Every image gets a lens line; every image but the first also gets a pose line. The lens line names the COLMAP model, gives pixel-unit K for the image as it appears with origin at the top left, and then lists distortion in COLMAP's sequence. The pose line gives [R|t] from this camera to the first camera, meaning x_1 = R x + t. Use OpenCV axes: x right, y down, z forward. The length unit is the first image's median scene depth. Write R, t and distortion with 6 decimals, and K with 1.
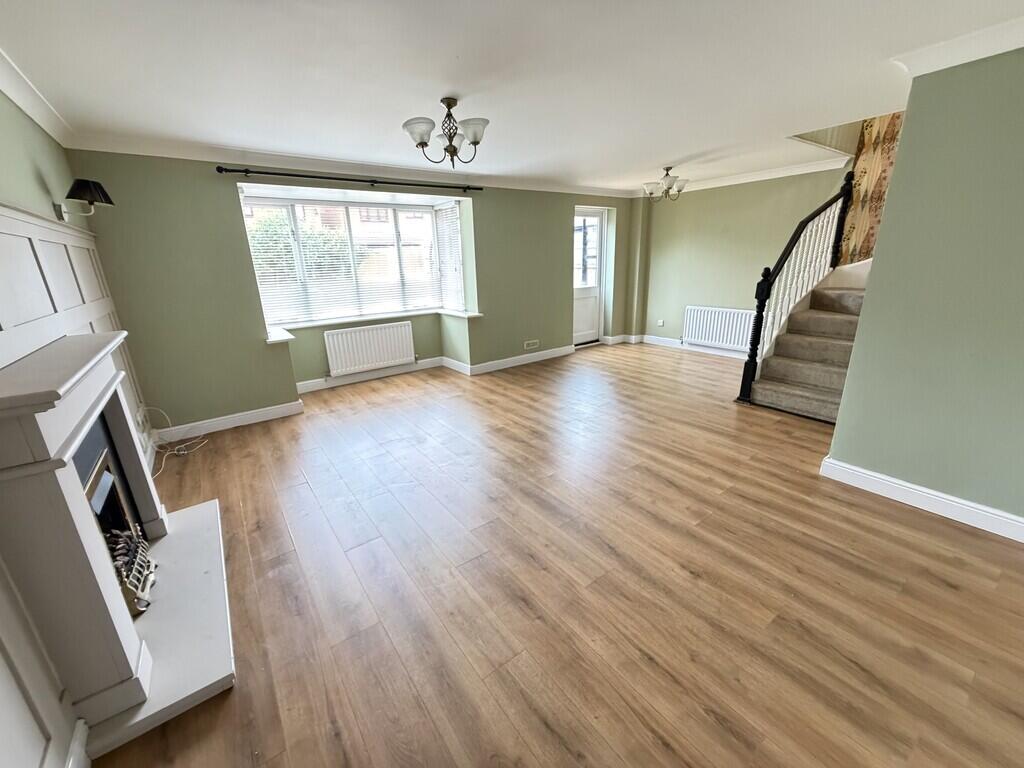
lens RADIAL K [[406.9, 0, 511.9], [0, 406.9, 383.3], [0, 0, 1]] dist [0.000081, -0.000097]
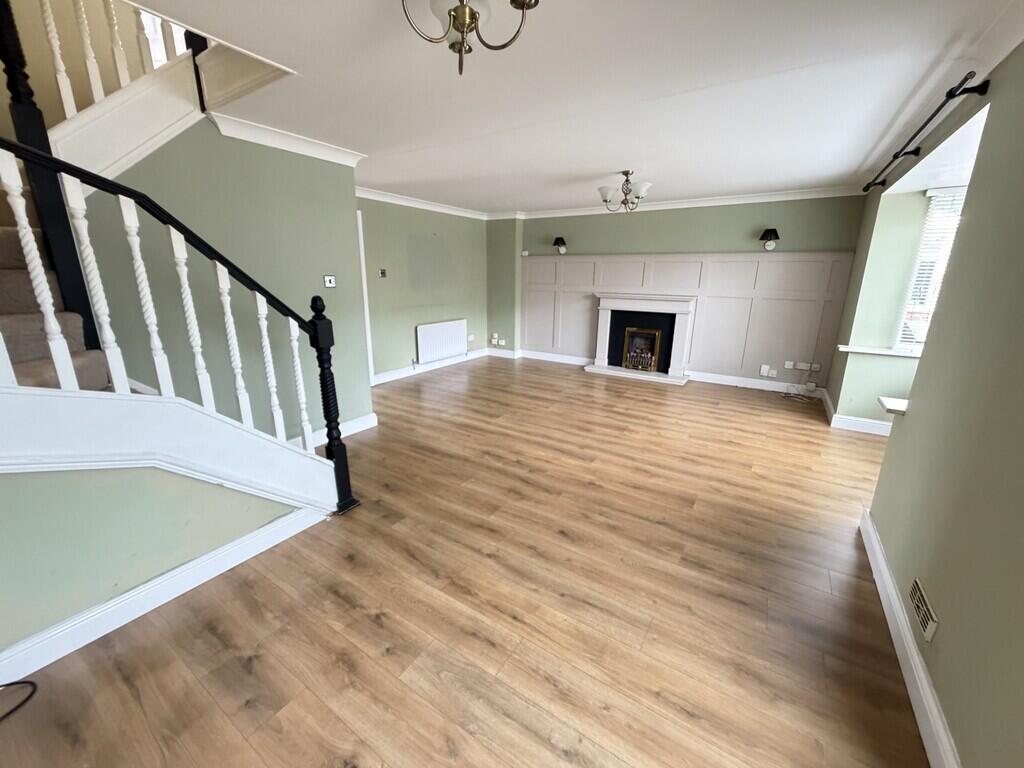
lens RADIAL K [[406.9, 0, 512.0], [0, 406.9, 383.1], [0, 0, 1]] dist [0.000081, -0.000097]
pose [[-0.939080, 0.107922, -0.326316, 0.504313], [-0.083328, 0.849606, 0.520794, -0.458455], [0.333446, 0.516258, -0.788854, 1.464502]]
